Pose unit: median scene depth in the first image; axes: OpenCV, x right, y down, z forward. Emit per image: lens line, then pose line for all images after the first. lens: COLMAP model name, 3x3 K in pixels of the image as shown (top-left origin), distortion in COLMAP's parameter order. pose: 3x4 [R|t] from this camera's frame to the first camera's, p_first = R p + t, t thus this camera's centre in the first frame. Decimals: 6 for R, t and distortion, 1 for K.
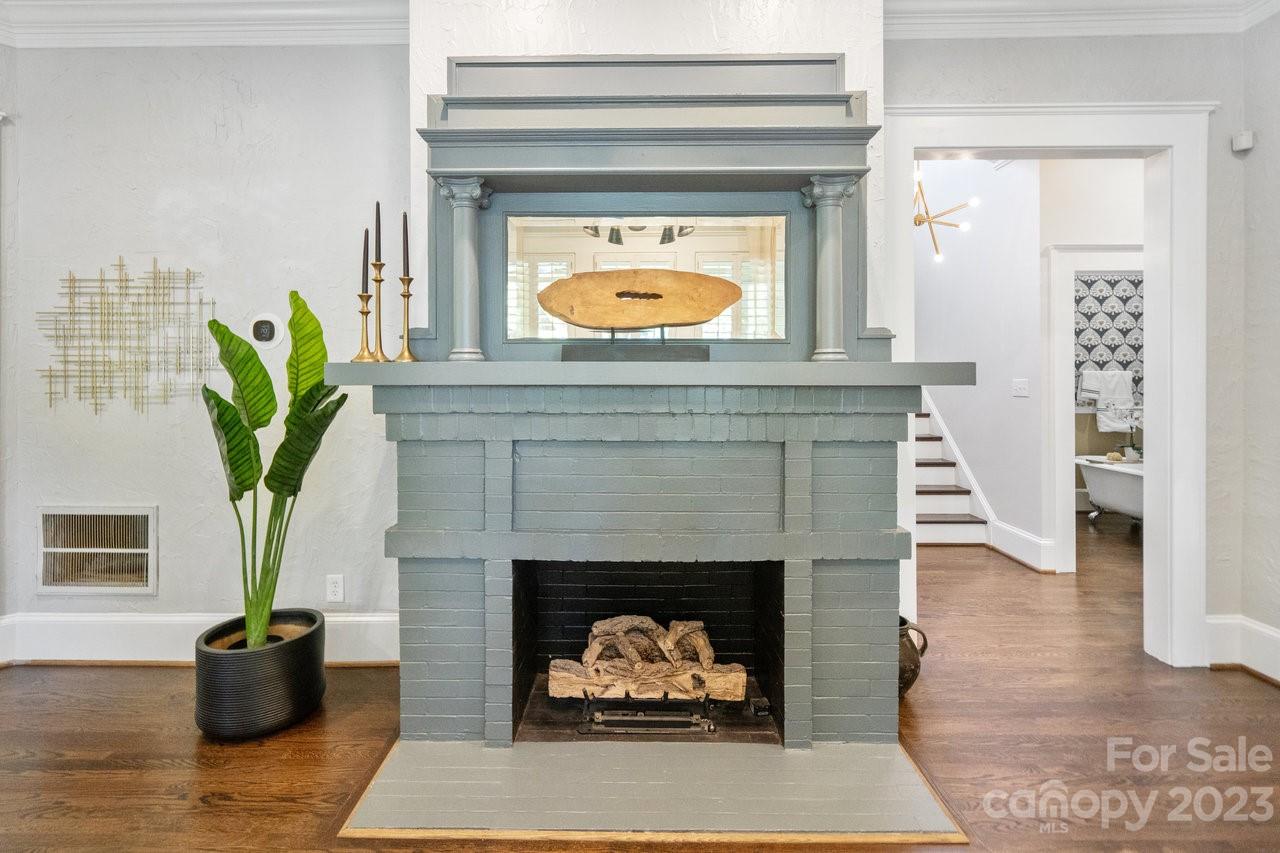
lens RADIAL K [[597.9, 0, 639.1], [0, 597.9, 380.9], [0, 0, 1]] dist [-0.001281, 0.001791]
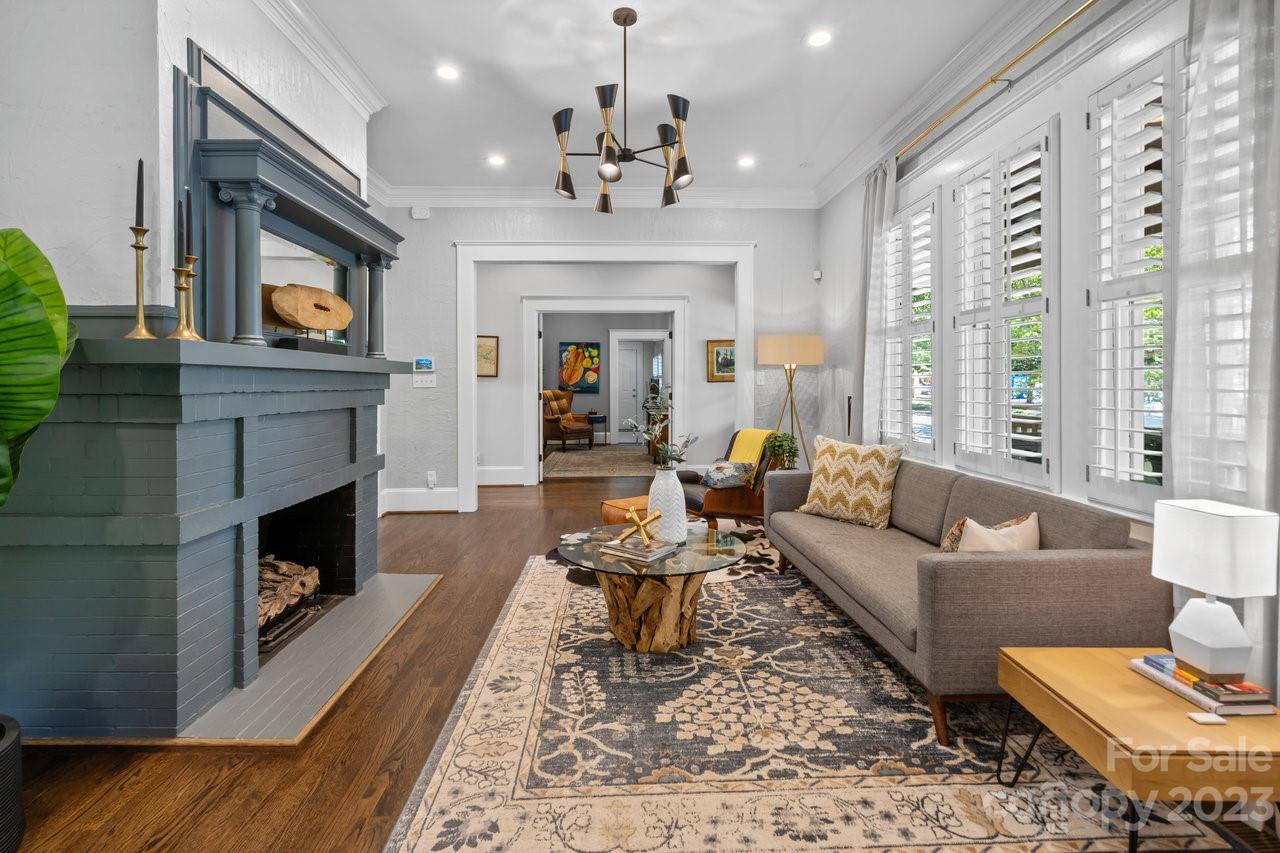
lens RADIAL K [[597.9, 0, 628.7], [0, 597.9, 388.1], [0, 0, 1]] dist [-0.001281, 0.001791]
pose [[-0.037413, -0.010670, 0.999243, -1.171035], [0.000191, 0.999943, 0.010685, 0.027066], [-0.999300, 0.000591, -0.037408, 0.262019]]
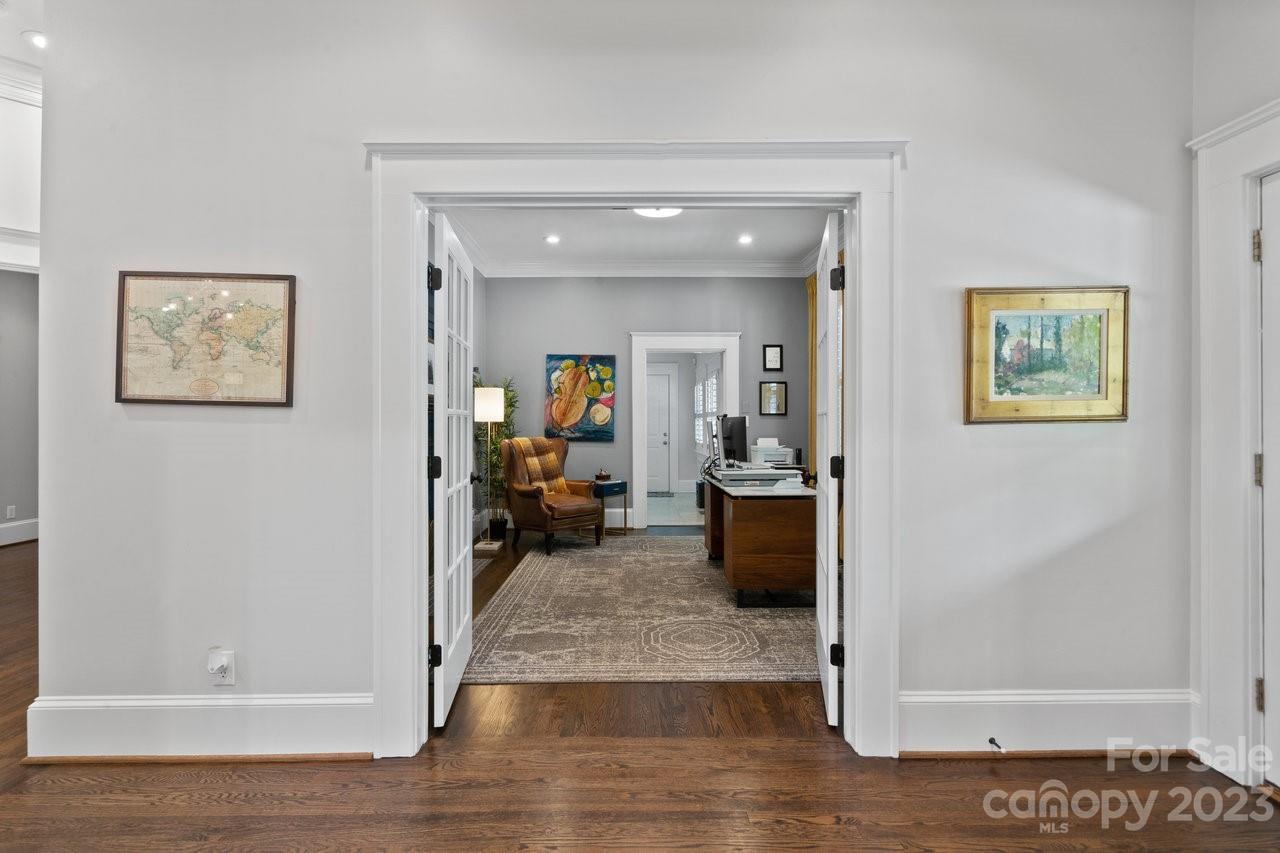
lens RADIAL K [[597.9, 0, 629.0], [0, 597.9, 423.5], [0, 0, 1]] dist [-0.001281, 0.001791]
pose [[-0.015363, -0.002865, 0.999878, 0.748454], [-0.001036, 0.999995, 0.002850, 0.026240], [-0.999881, -0.000992, -0.015366, 0.291672]]
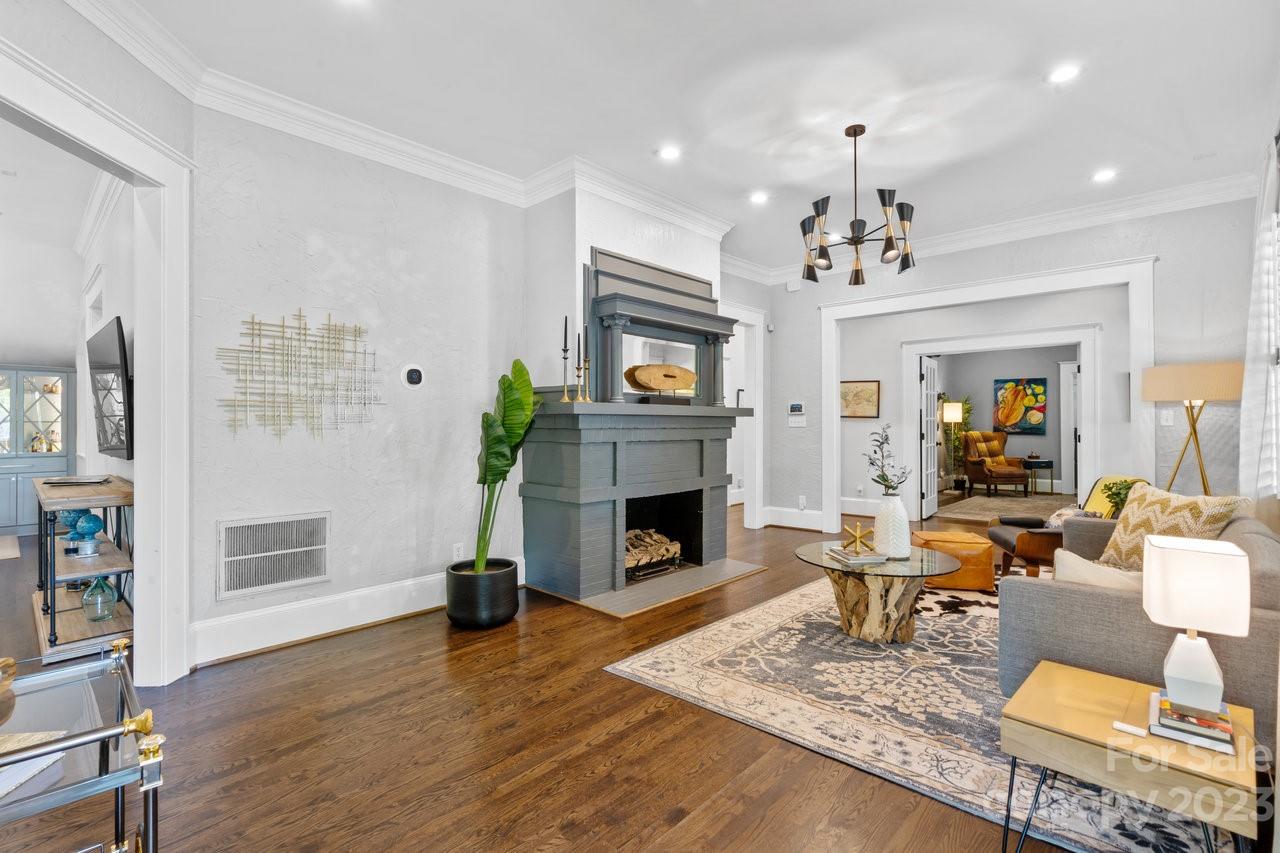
lens RADIAL K [[597.9, 0, 634.3], [0, 597.9, 419.9], [0, 0, 1]] dist [-0.001281, 0.001791]
pose [[0.674314, 0.002610, 0.738440, -1.438985], [0.001205, 0.999989, -0.004635, 0.027769], [-0.738443, 0.004015, 0.674304, -0.357181]]
